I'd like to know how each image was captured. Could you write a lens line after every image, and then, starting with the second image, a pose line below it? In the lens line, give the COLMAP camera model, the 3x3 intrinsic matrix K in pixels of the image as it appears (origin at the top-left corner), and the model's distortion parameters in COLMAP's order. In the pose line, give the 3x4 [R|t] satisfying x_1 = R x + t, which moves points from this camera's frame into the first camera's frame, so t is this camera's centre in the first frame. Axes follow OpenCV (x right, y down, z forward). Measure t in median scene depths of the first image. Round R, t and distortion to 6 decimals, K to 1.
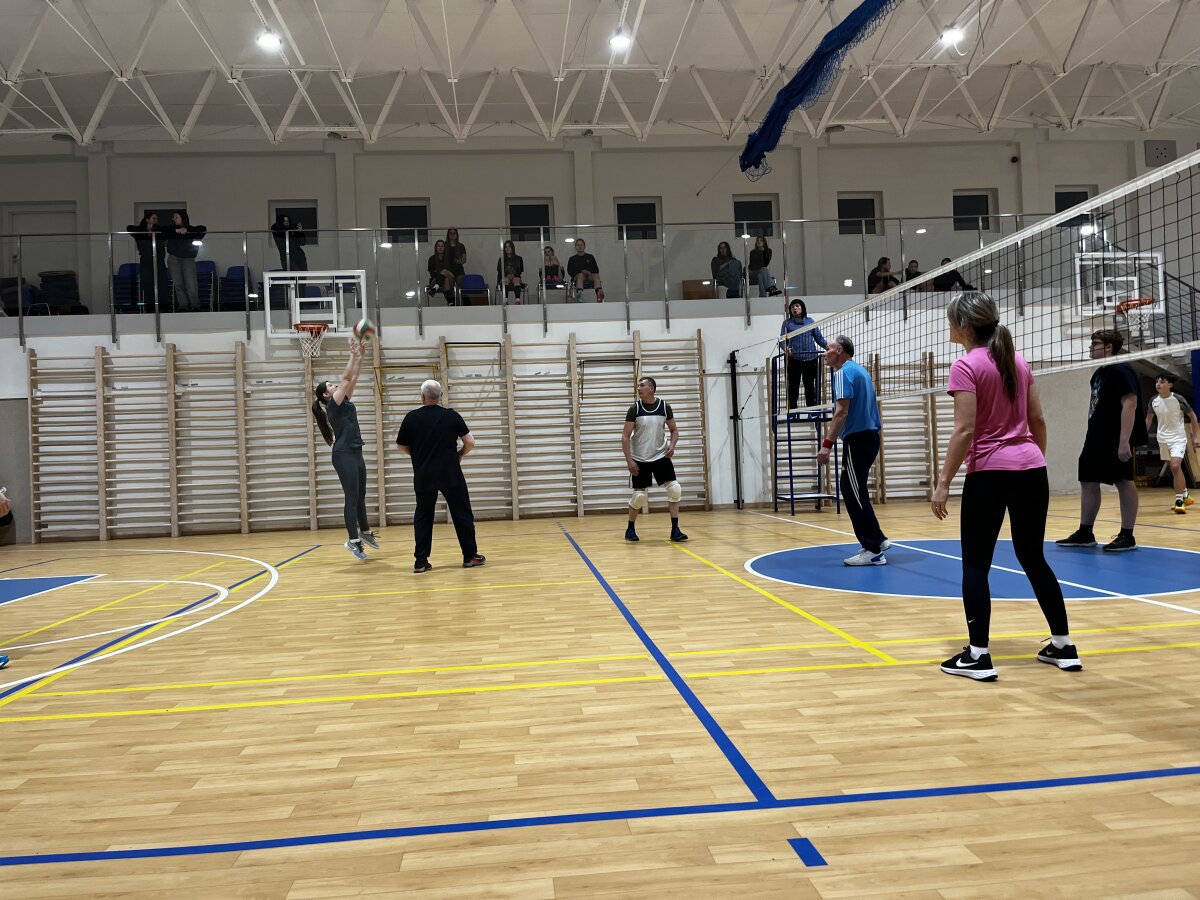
lens RADIAL K [[918.2, 0, 593.4], [0, 918.2, 448.5], [0, 0, 1]] dist [0.056306, -0.076580]
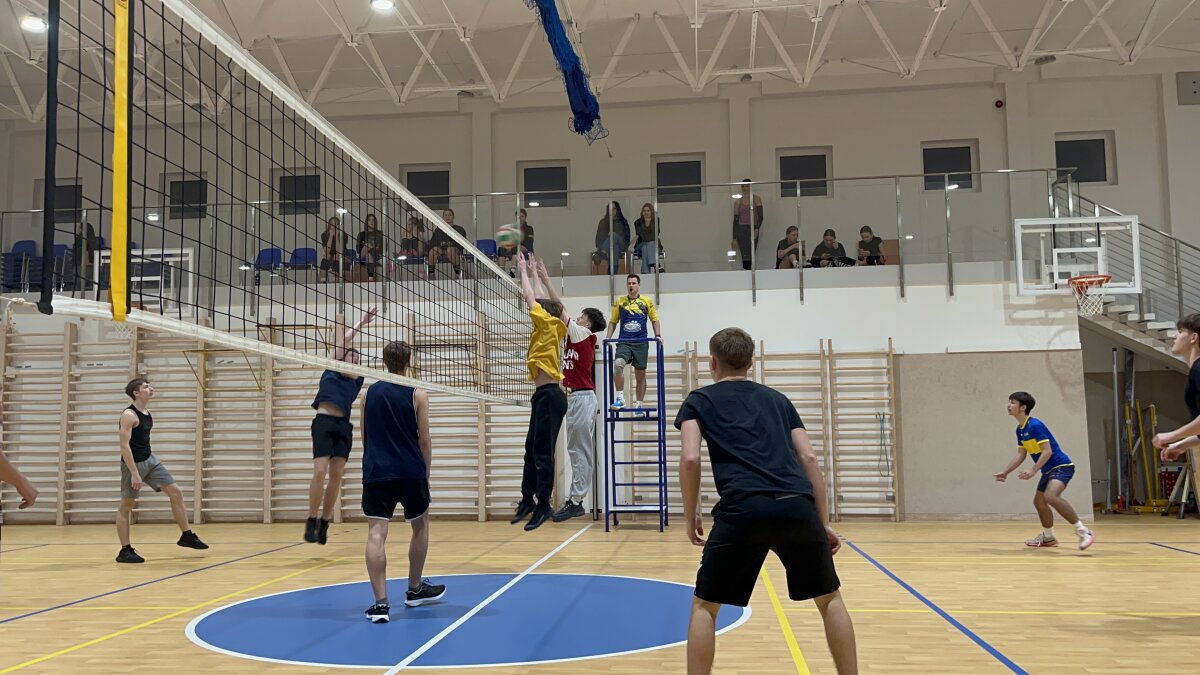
lens RADIAL K [[1062.4, 0, 596.5], [0, 1062.4, 344.0], [0, 0, 1]] dist [0.045868, -0.013139]
pose [[0.978110, 0.008887, -0.207899, 0.235658], [-0.026697, 0.996190, -0.083018, -0.009556], [0.206369, 0.086751, 0.974621, 0.018032]]
